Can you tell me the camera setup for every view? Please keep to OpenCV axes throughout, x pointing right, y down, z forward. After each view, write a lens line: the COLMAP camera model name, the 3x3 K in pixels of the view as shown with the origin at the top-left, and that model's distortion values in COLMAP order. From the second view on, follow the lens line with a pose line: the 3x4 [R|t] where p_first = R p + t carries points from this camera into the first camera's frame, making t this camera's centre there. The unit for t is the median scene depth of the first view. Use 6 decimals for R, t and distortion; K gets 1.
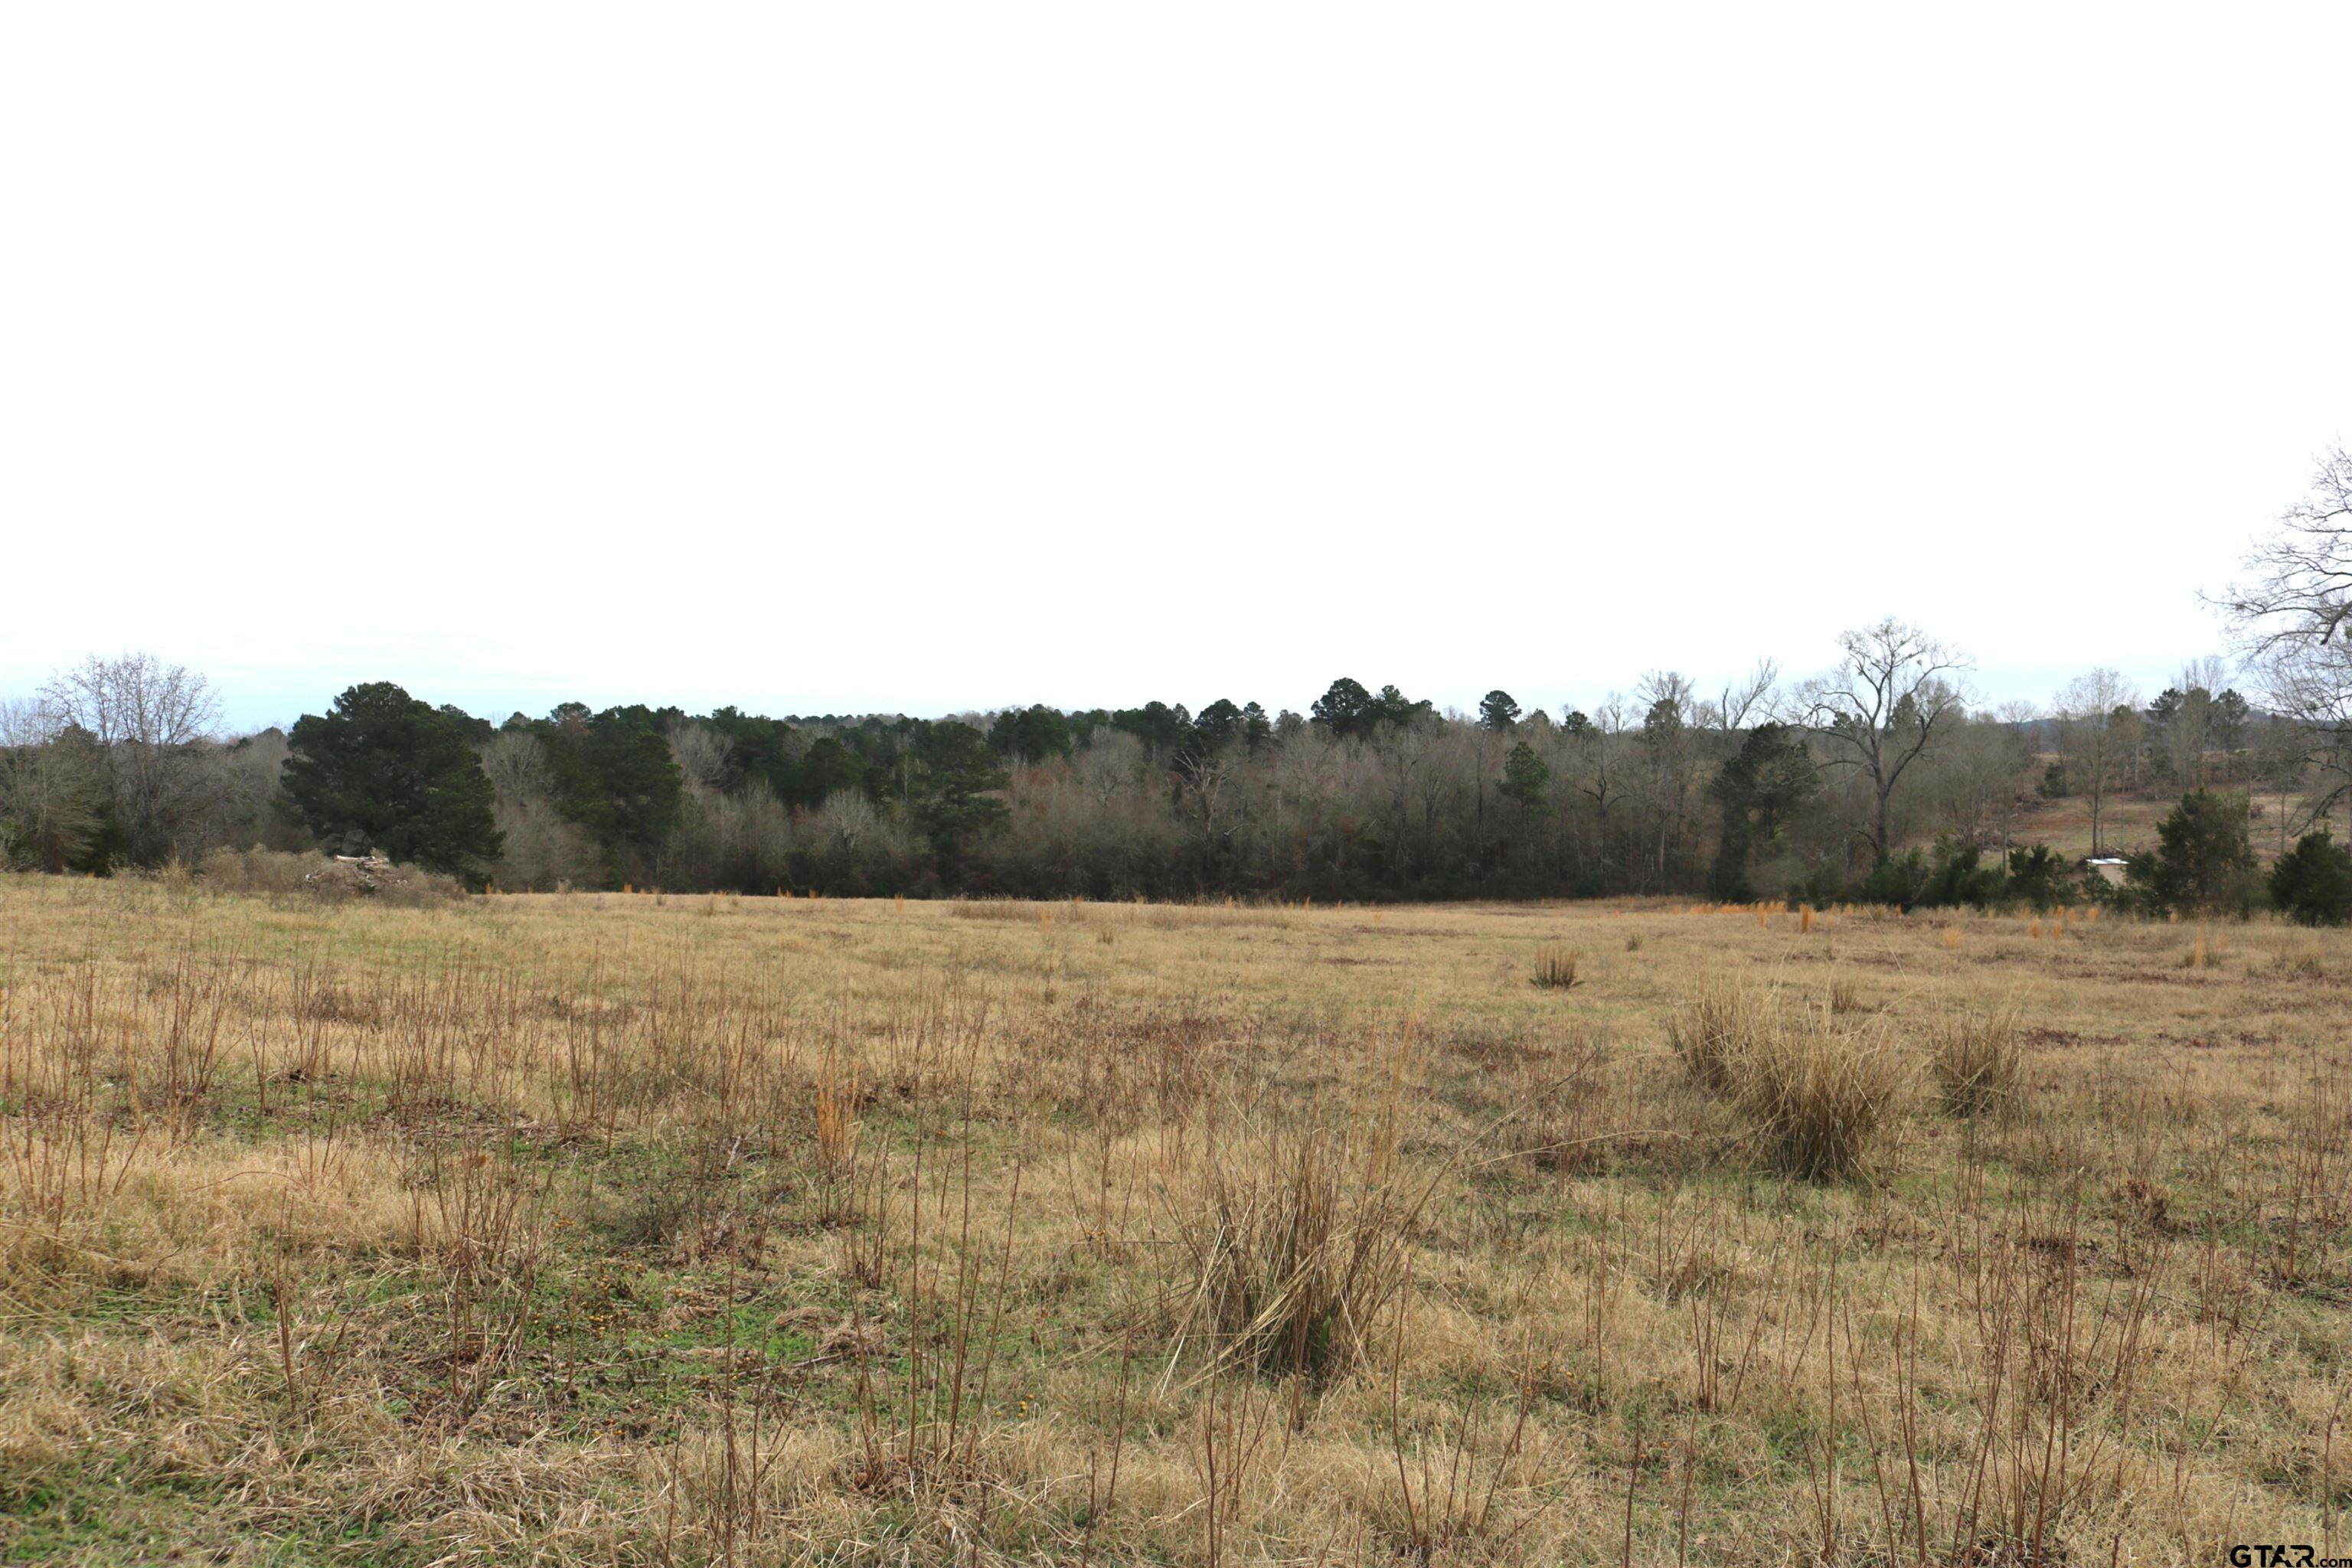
lens RADIAL K [[1982.1, 0, 1169.5], [0, 1982.1, 782.7], [0, 0, 1]] dist [-0.147411, 0.120028]
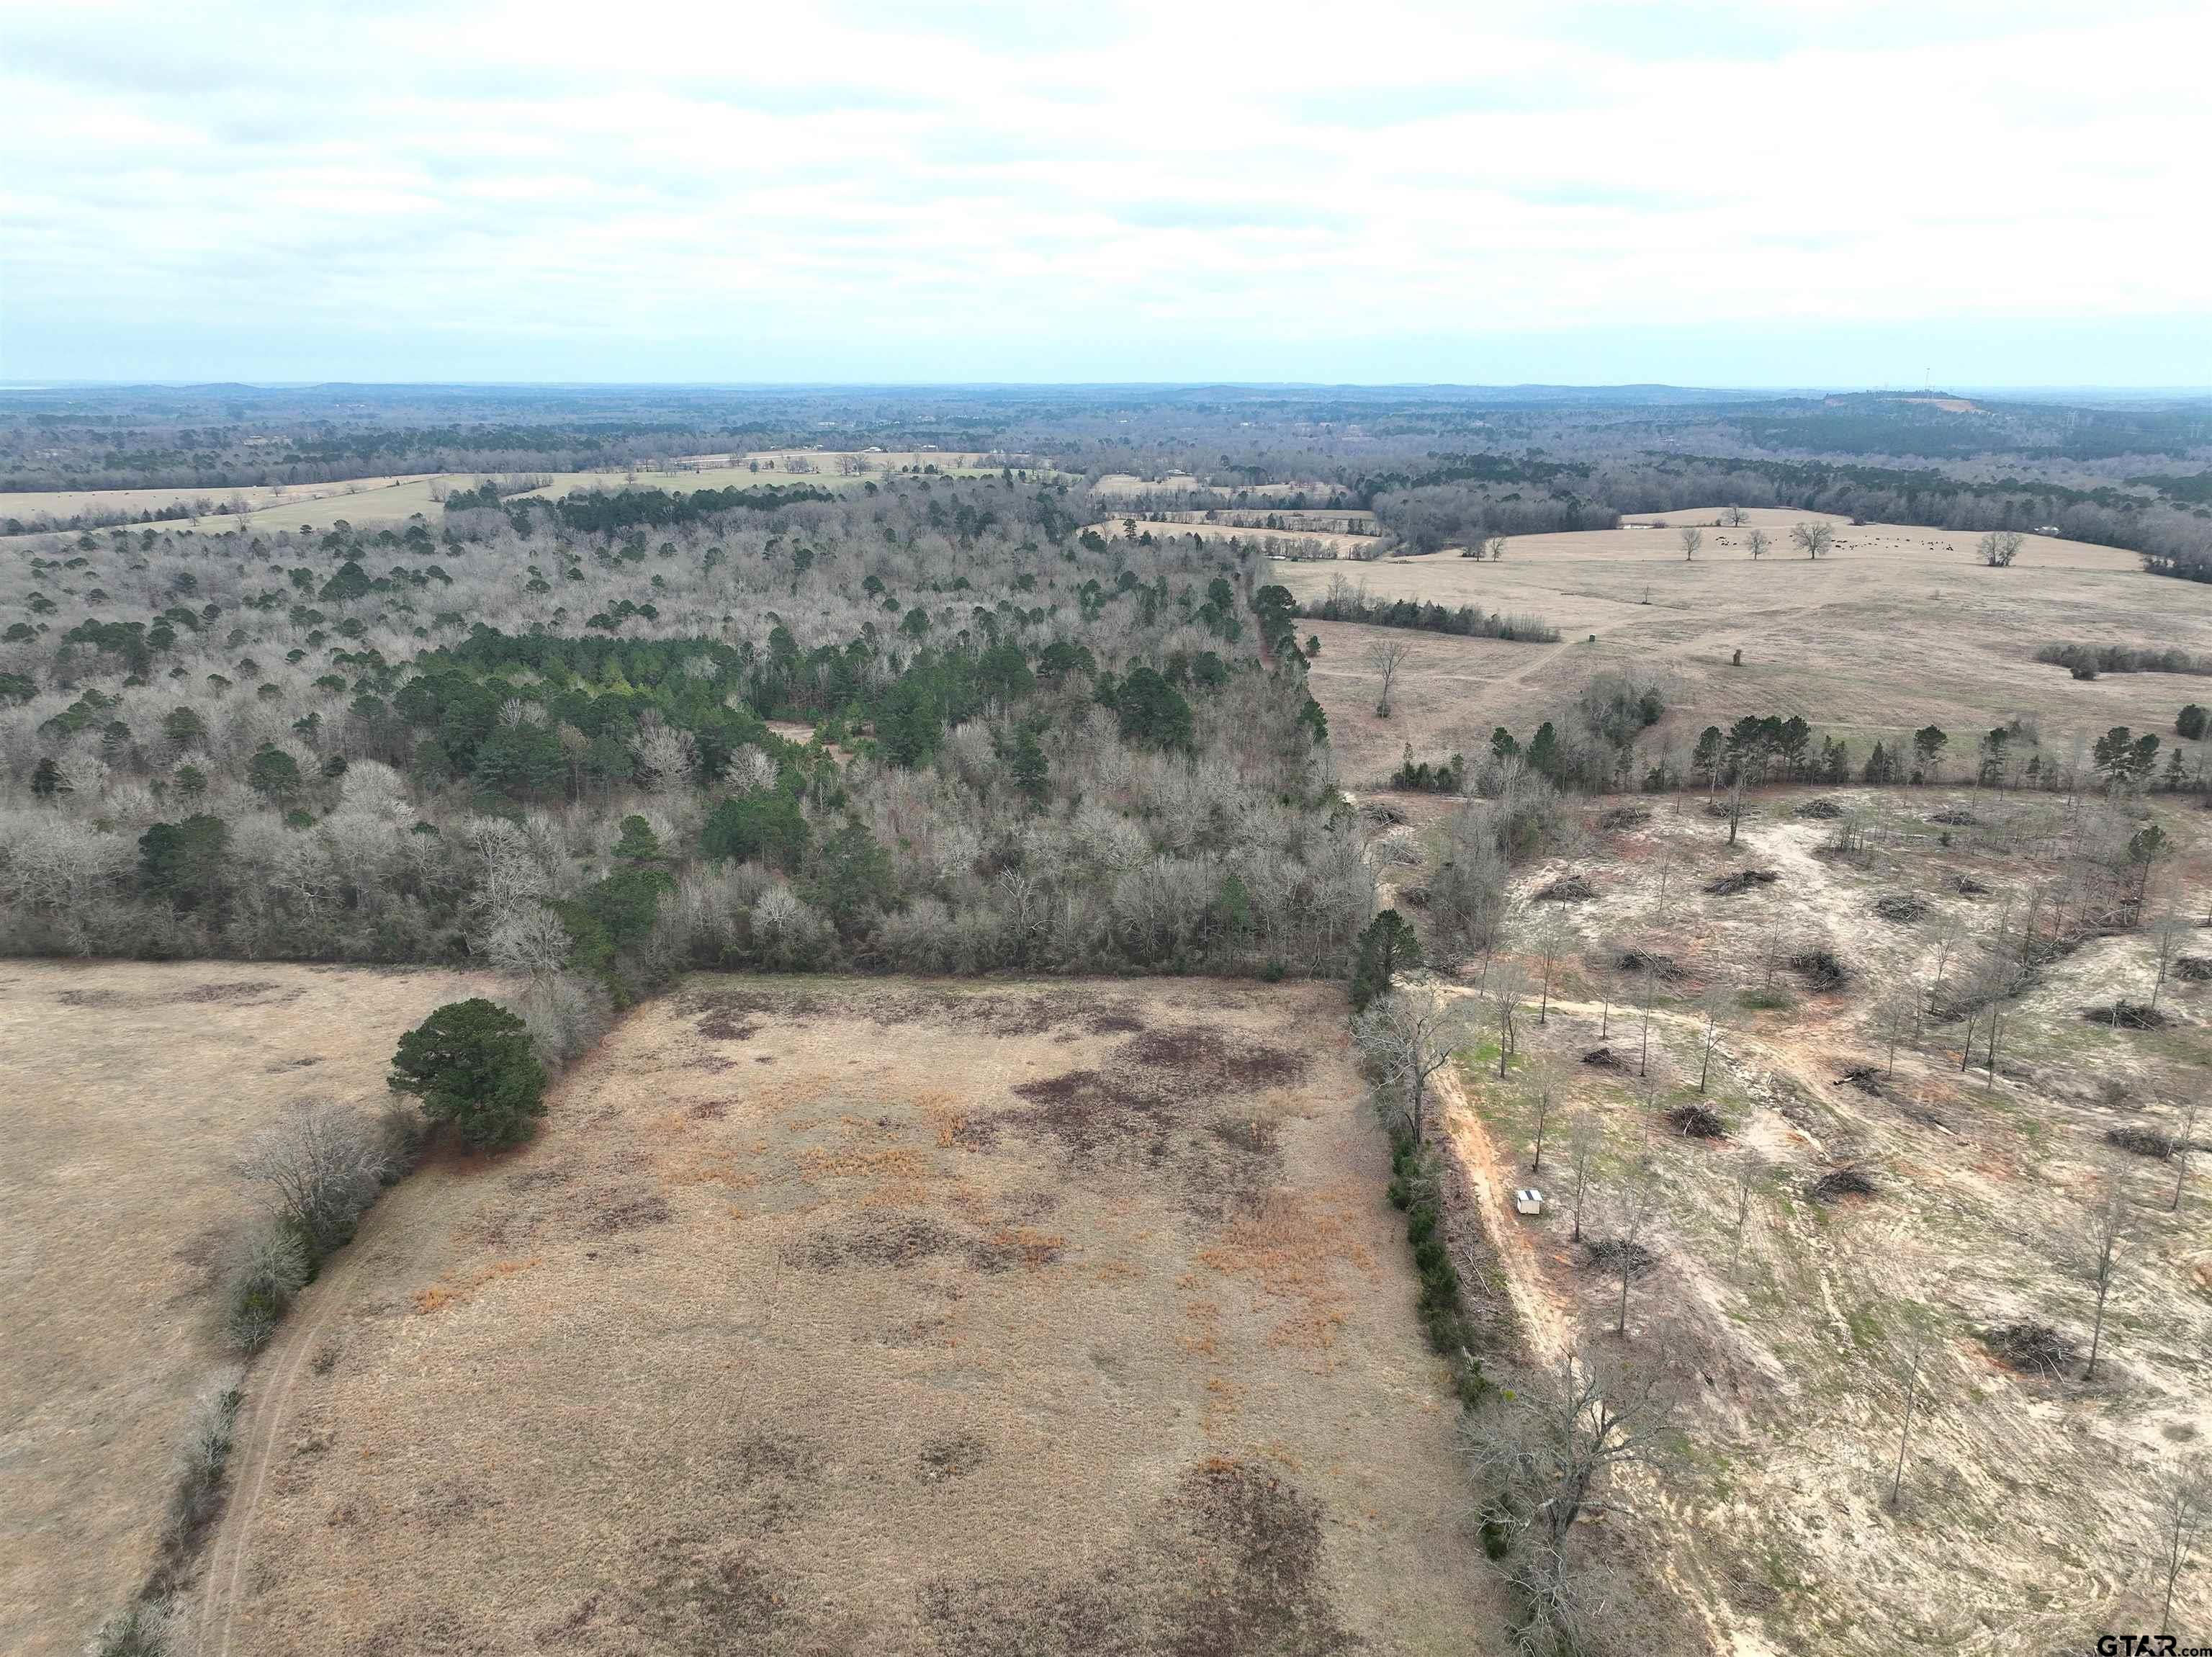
lens RADIAL K [[1572.0, 0, 1105.7], [0, 1572.0, 814.8], [0, 0, 1]] dist [0.012701, -0.004270]
pose [[0.999580, 0.003946, 0.028717, 0.046766], [-0.010971, 0.968488, 0.248817, -0.338104], [-0.026830, -0.249027, 0.968125, -0.118989]]
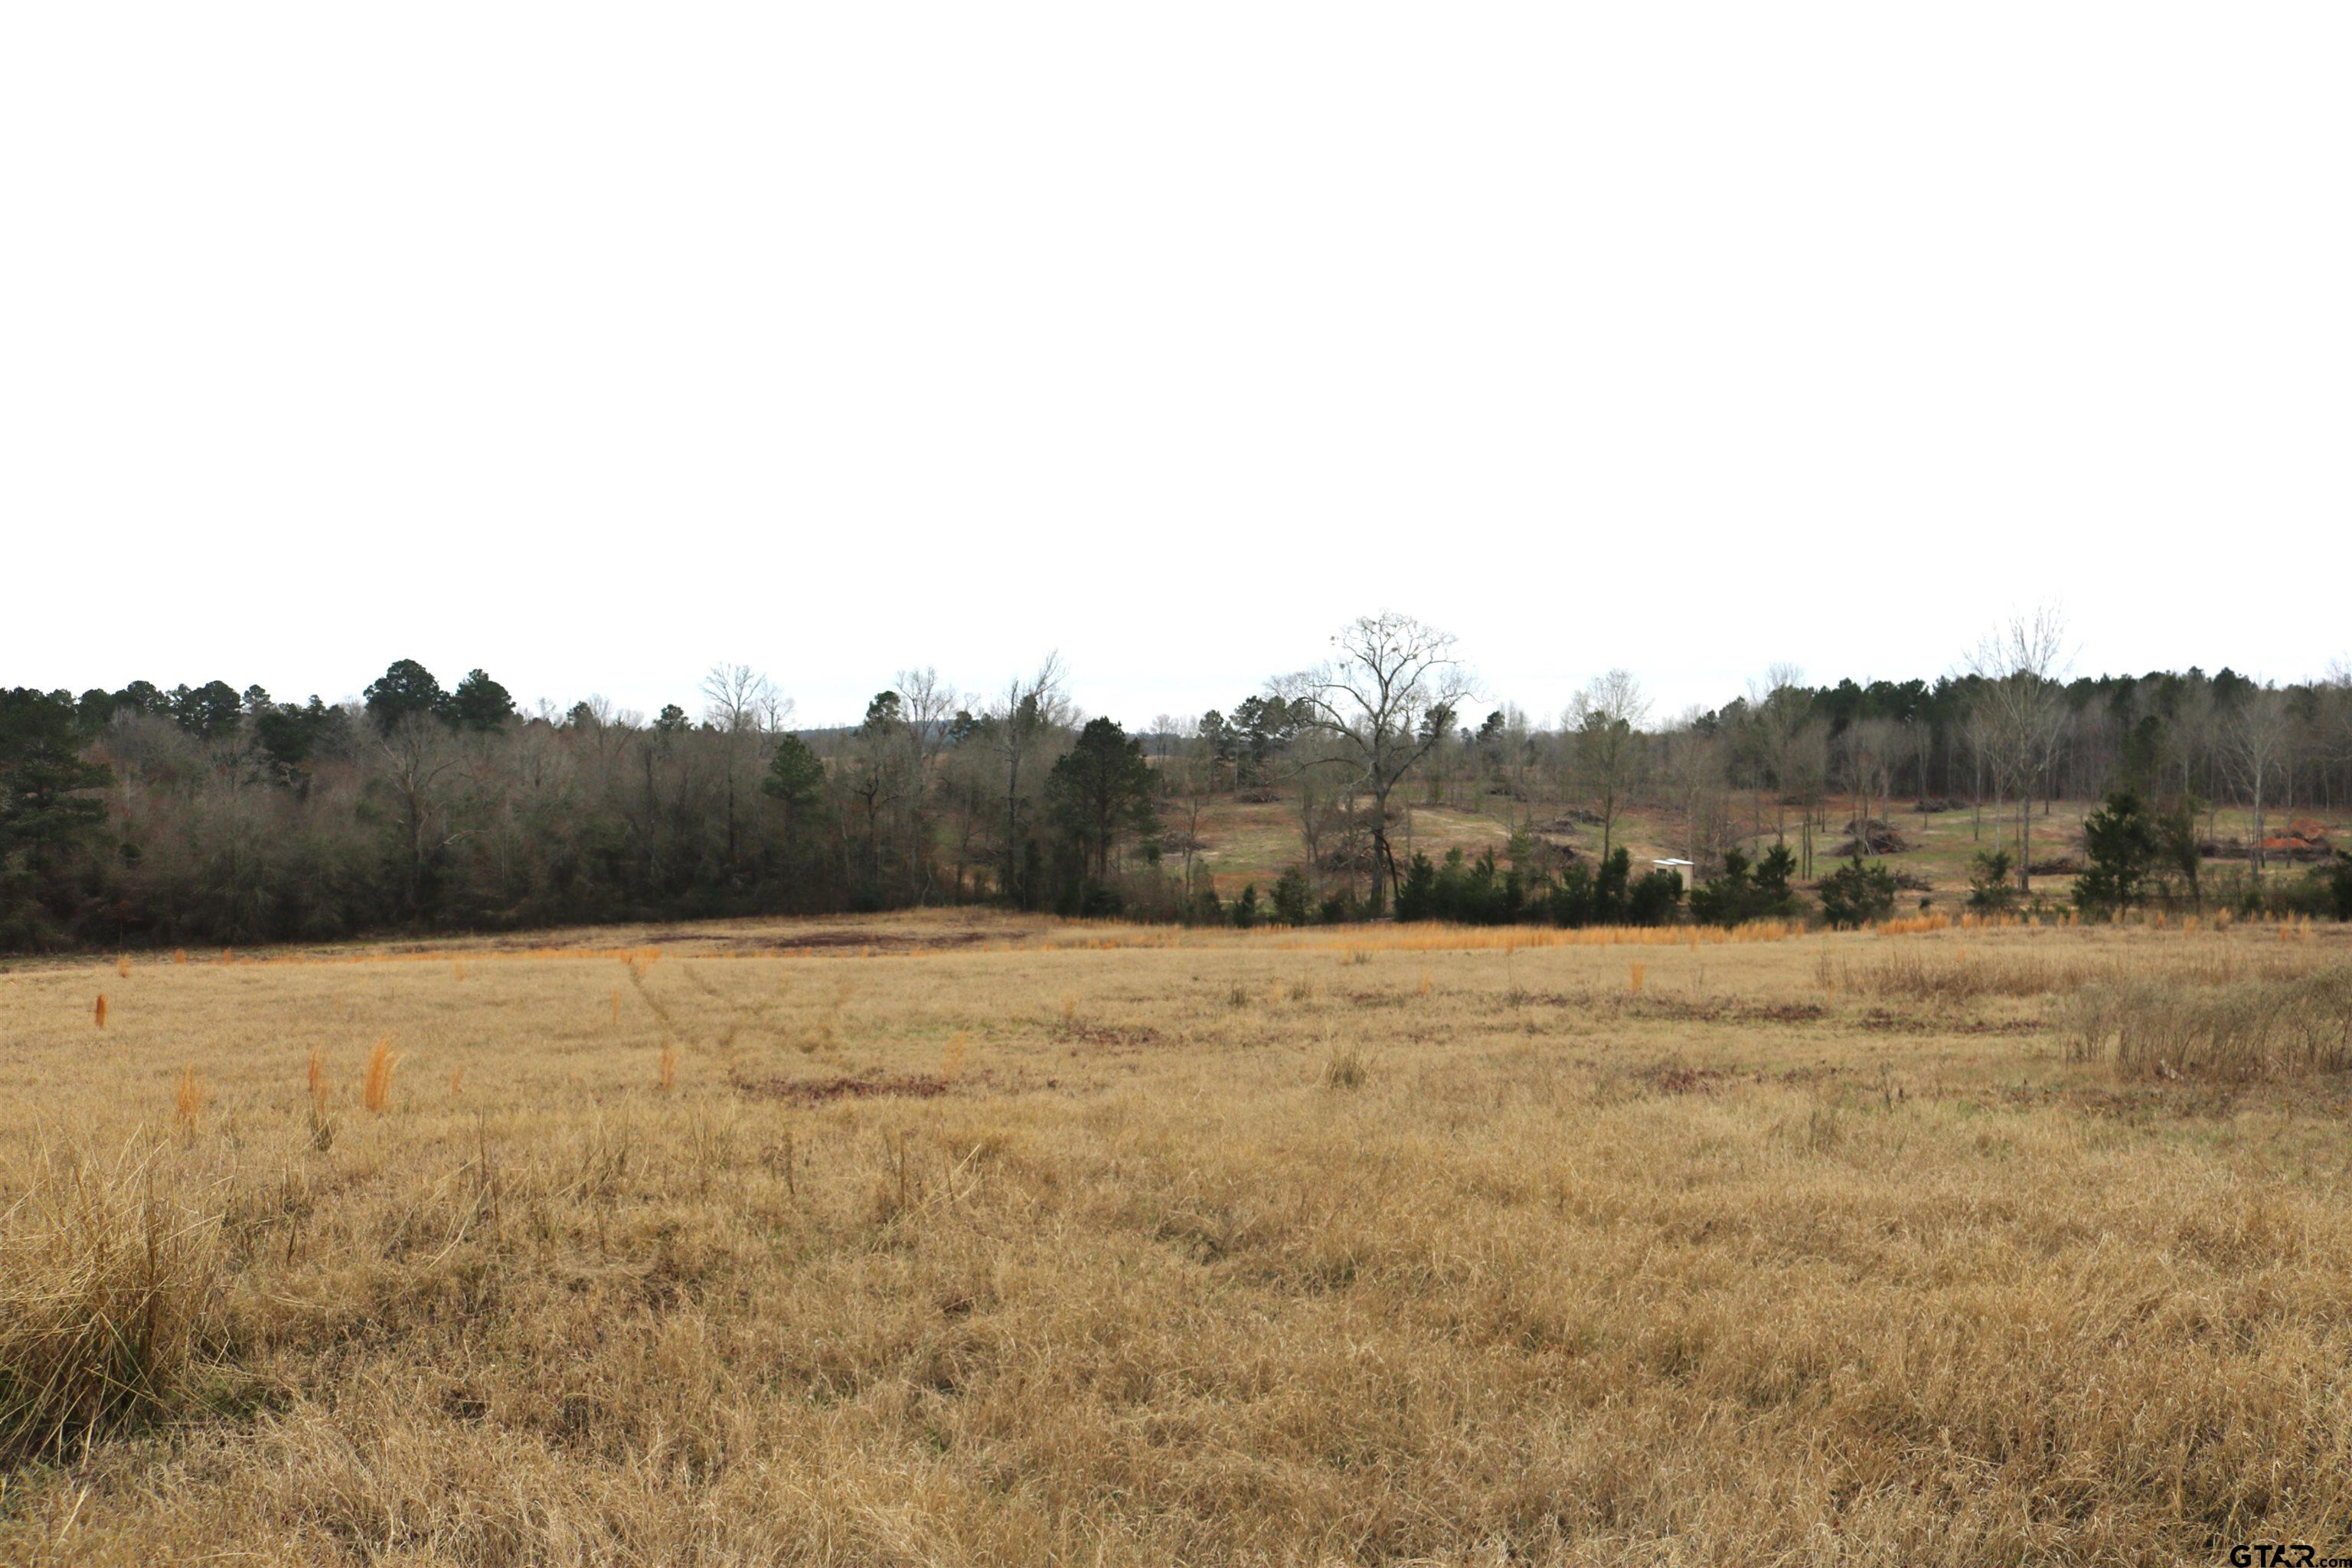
lens RADIAL K [[1982.1, 0, 1178.0], [0, 1982.1, 782.1], [0, 0, 1]] dist [-0.147411, 0.120028]
pose [[0.825572, 0.005510, 0.564270, -0.166195], [-0.004616, 0.999985, -0.003011, 0.001922], [-0.564278, -0.000119, 0.825585, 0.174634]]
